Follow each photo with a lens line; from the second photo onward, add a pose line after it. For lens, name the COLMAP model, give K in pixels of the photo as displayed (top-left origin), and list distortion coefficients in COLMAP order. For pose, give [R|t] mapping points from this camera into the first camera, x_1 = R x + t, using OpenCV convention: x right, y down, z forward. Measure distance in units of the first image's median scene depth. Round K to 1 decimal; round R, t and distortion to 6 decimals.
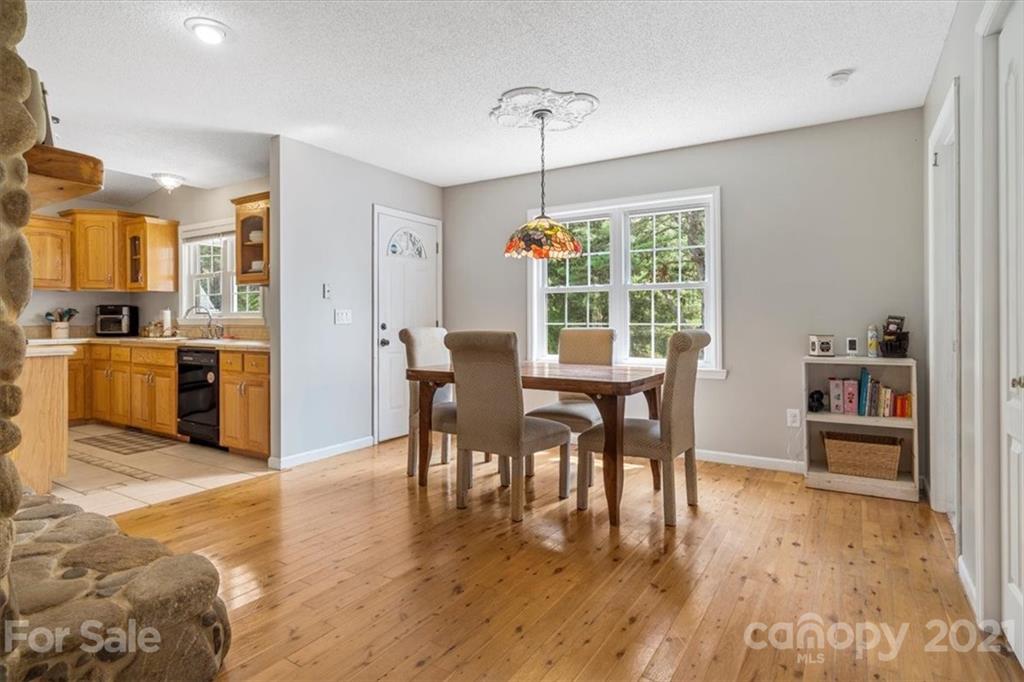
lens RADIAL K [[543.5, 0, 516.7], [0, 543.5, 321.5], [0, 0, 1]] dist [0.001209, 0.000626]
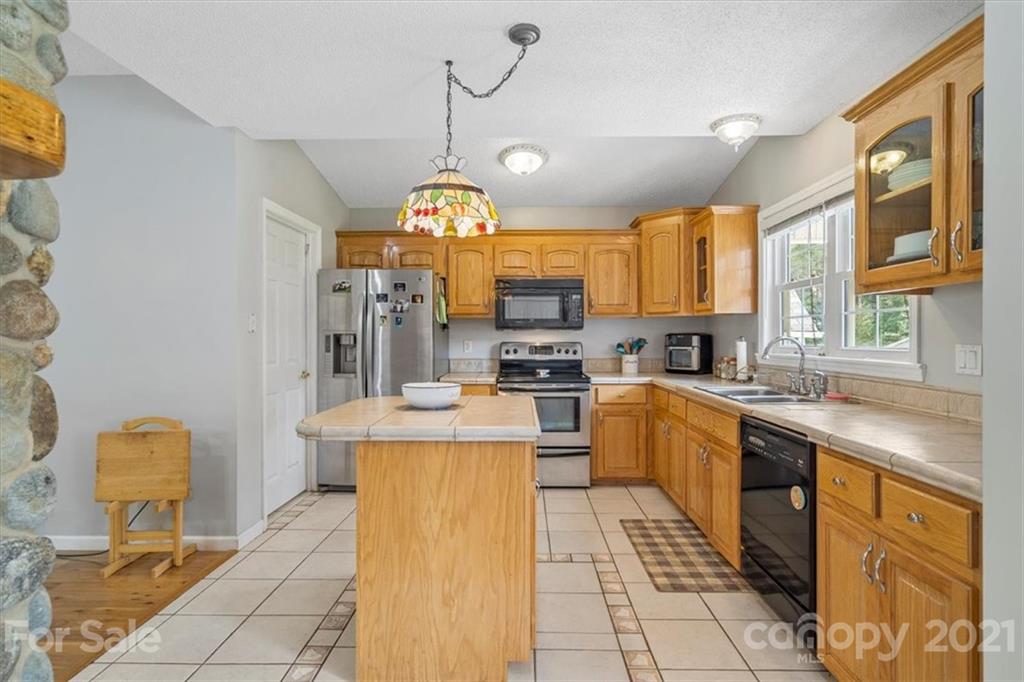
lens RADIAL K [[523.6, 0, 513.9], [0, 523.6, 338.2], [0, 0, 1]] dist [0.001603, 0.000685]
pose [[0.507200, 0.002732, -0.861824, -0.239024], [-0.003599, 0.999993, 0.001053, -0.025368], [0.861821, 0.002567, 0.507206, 0.448673]]
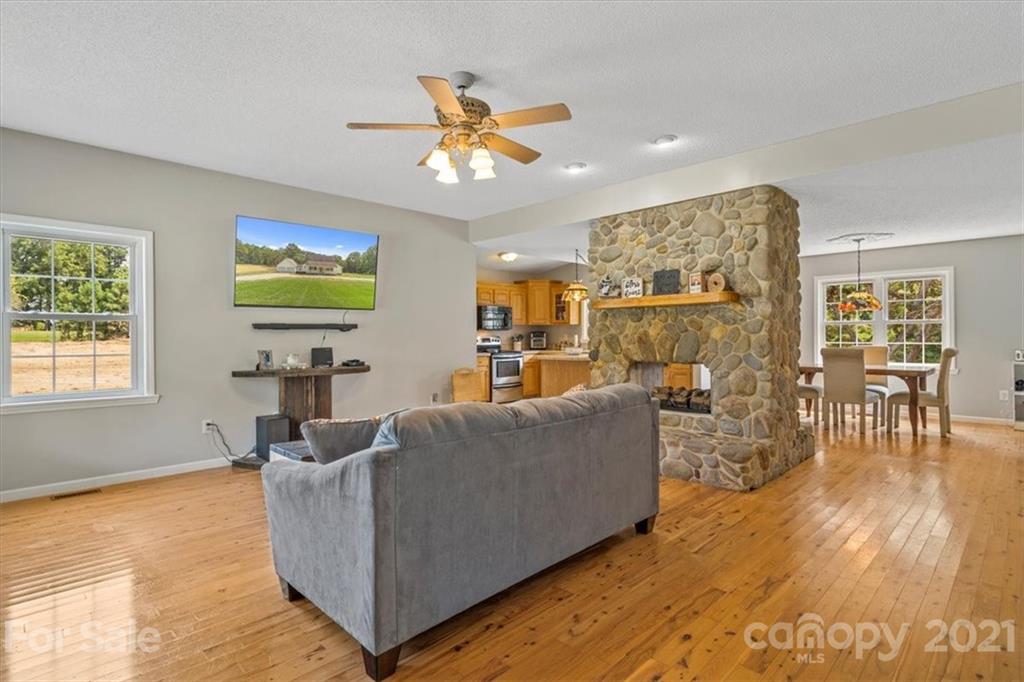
lens RADIAL K [[523.6, 0, 513.9], [0, 523.6, 338.2], [0, 0, 1]] dist [0.001603, 0.000685]
pose [[0.974477, -0.003047, -0.224465, -0.473790], [0.004386, 0.999975, 0.005469, -0.020984], [0.224442, -0.006314, 0.974467, -0.734450]]
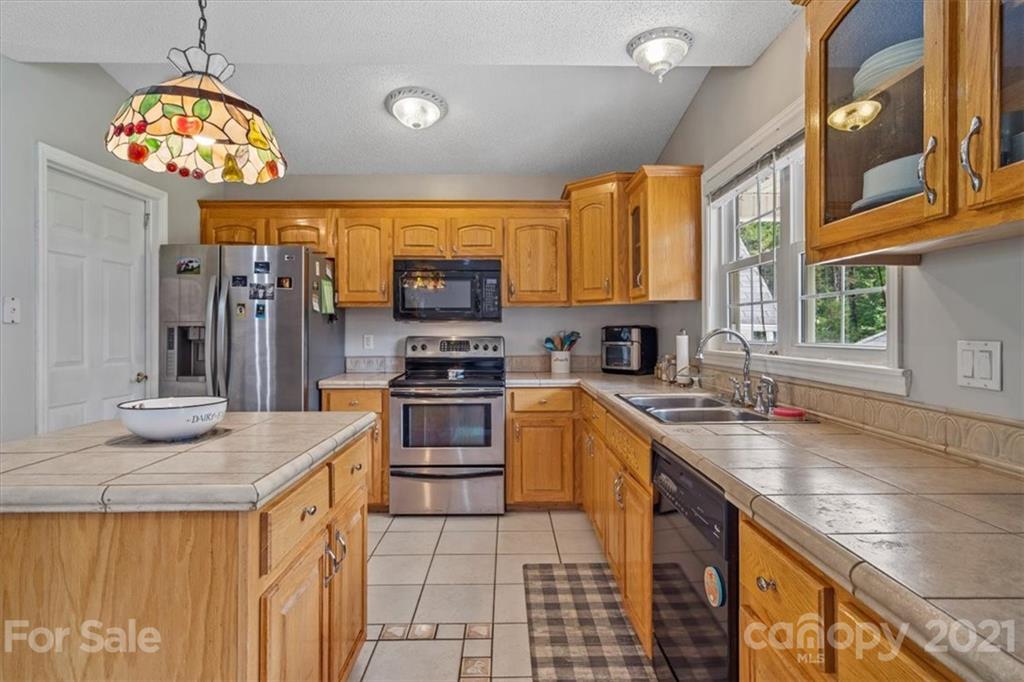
lens RADIAL K [[528.3, 0, 513.7], [0, 528.3, 329.5], [0, 0, 1]] dist [0.001844, 0.000630]
pose [[0.535733, -0.001427, -0.844386, -0.302918], [-0.003095, 0.999989, -0.003653, -0.025038], [0.844382, 0.004571, 0.535723, 0.601925]]
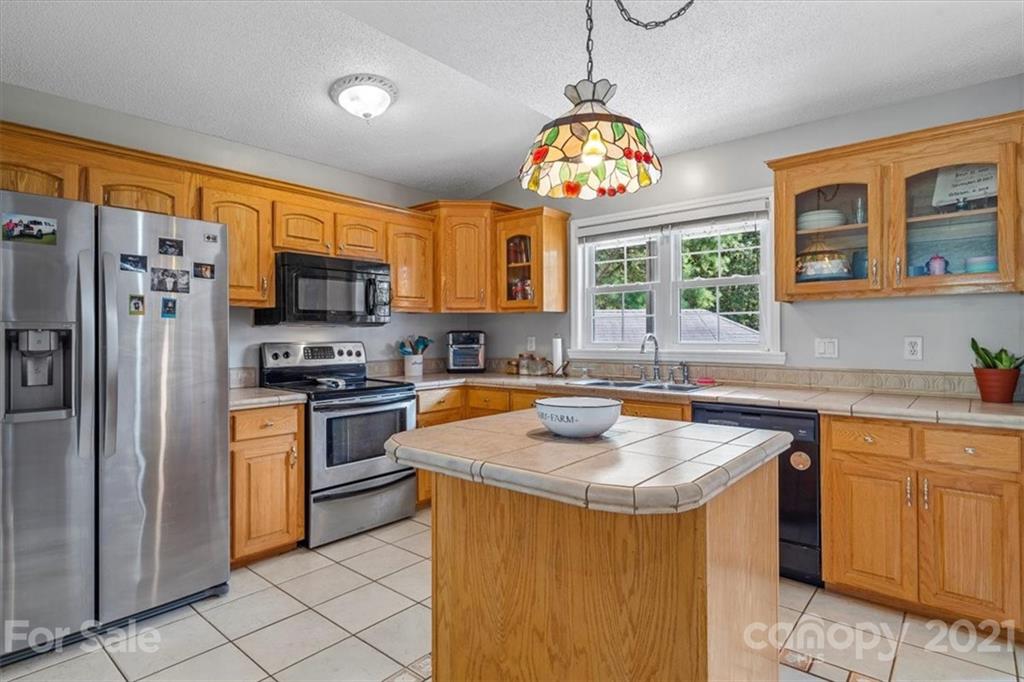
lens RADIAL K [[537.7, 0, 512.6], [0, 537.7, 334.9], [0, 0, 1]] dist [0.001969, 0.000687]
pose [[0.988402, -0.003379, -0.151820, -0.615568], [0.002798, 0.999988, -0.004037, -0.023537], [0.151832, 0.003566, 0.988400, 0.305759]]
